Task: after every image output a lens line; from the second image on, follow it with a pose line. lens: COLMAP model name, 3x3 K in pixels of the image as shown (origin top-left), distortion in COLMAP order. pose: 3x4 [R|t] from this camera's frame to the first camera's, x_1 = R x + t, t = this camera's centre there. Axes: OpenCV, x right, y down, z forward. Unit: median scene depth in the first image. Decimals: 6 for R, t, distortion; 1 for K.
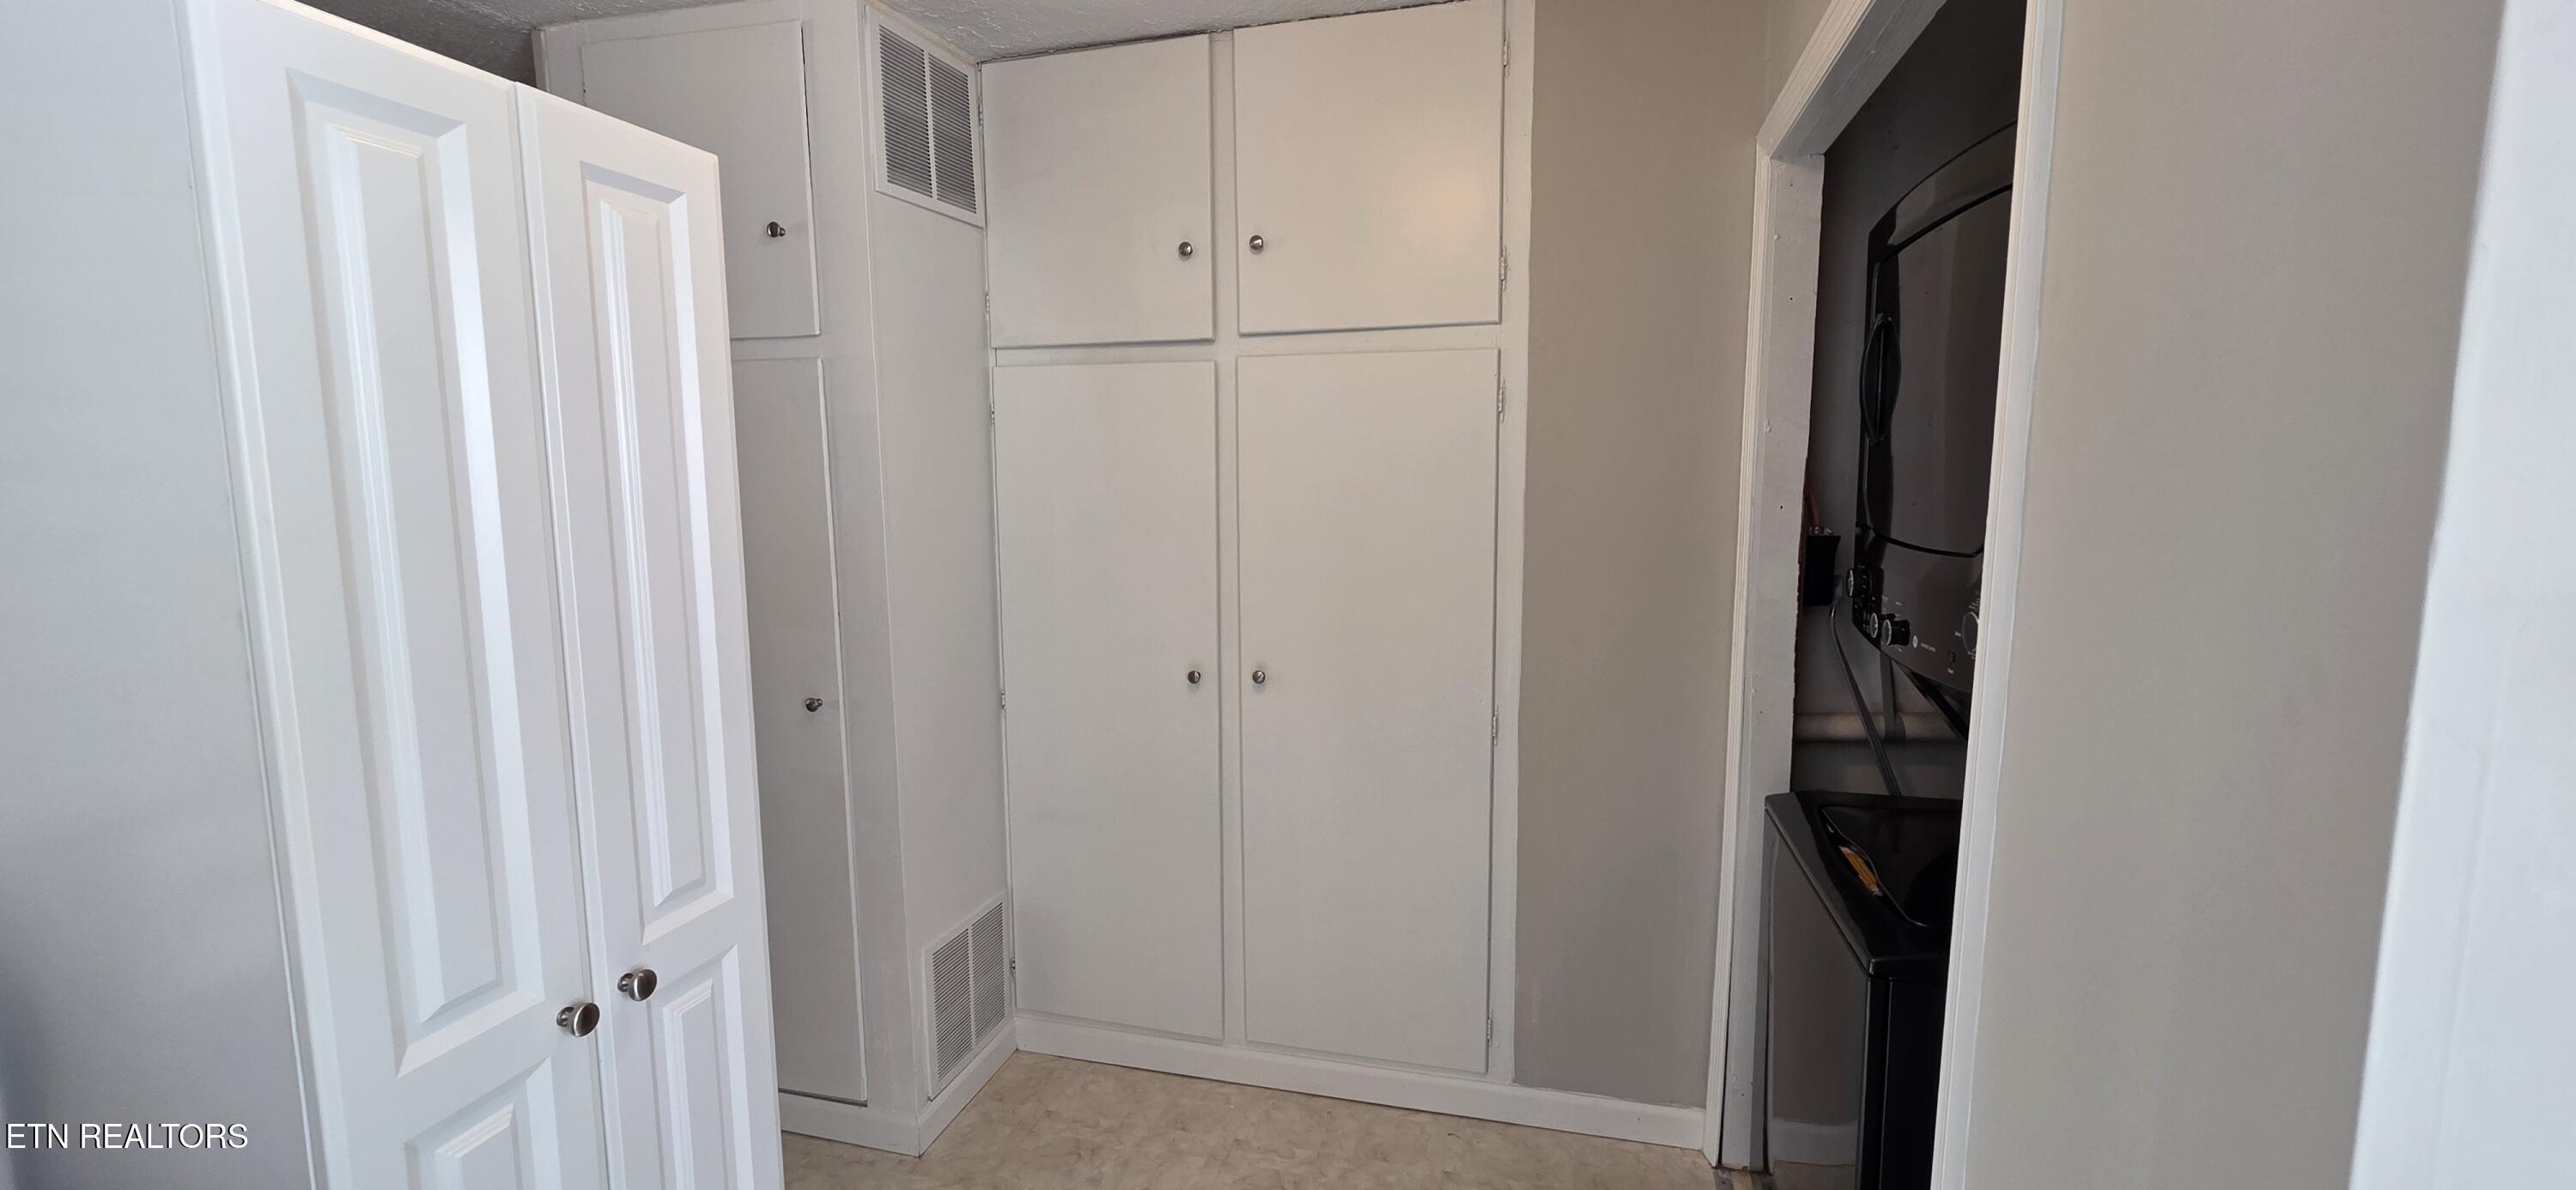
lens RADIAL K [[1029.8, 0, 1289.5], [0, 1029.8, 589.1], [0, 0, 1]] dist [-0.004135, 0.000423]
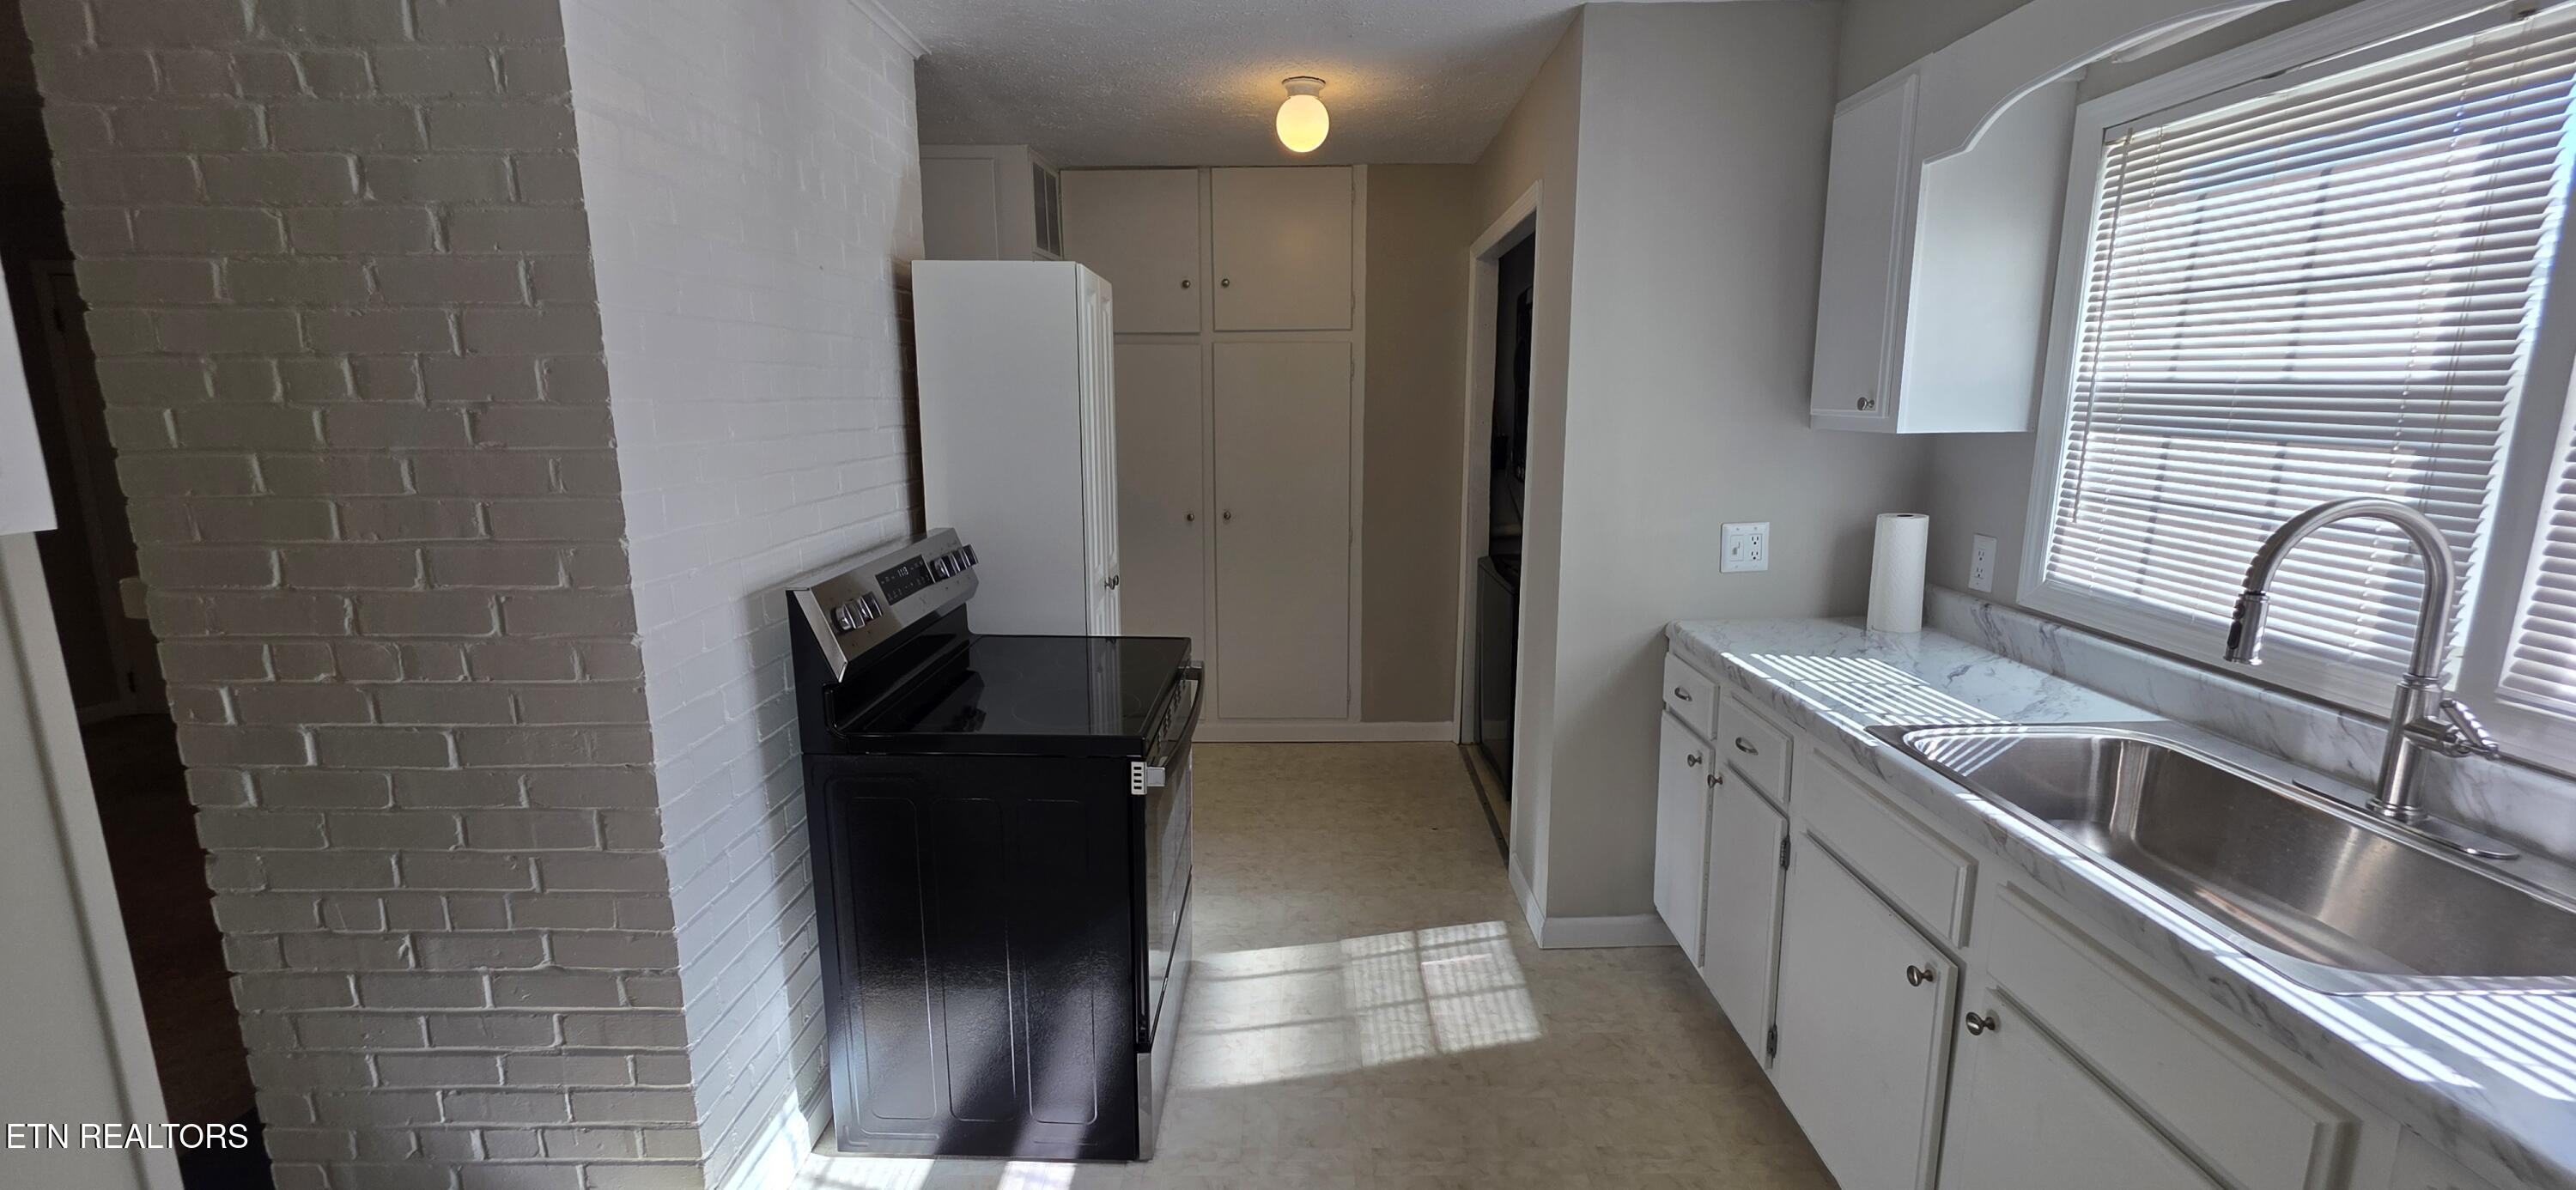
lens RADIAL K [[1029.8, 0, 1289.2], [0, 1029.8, 587.0], [0, 0, 1]] dist [-0.004135, 0.000423]
pose [[0.967851, -0.042900, 0.247839, -0.420599], [0.026718, 0.997307, 0.068295, 0.096876], [-0.250101, -0.059477, 0.966391, -0.908860]]
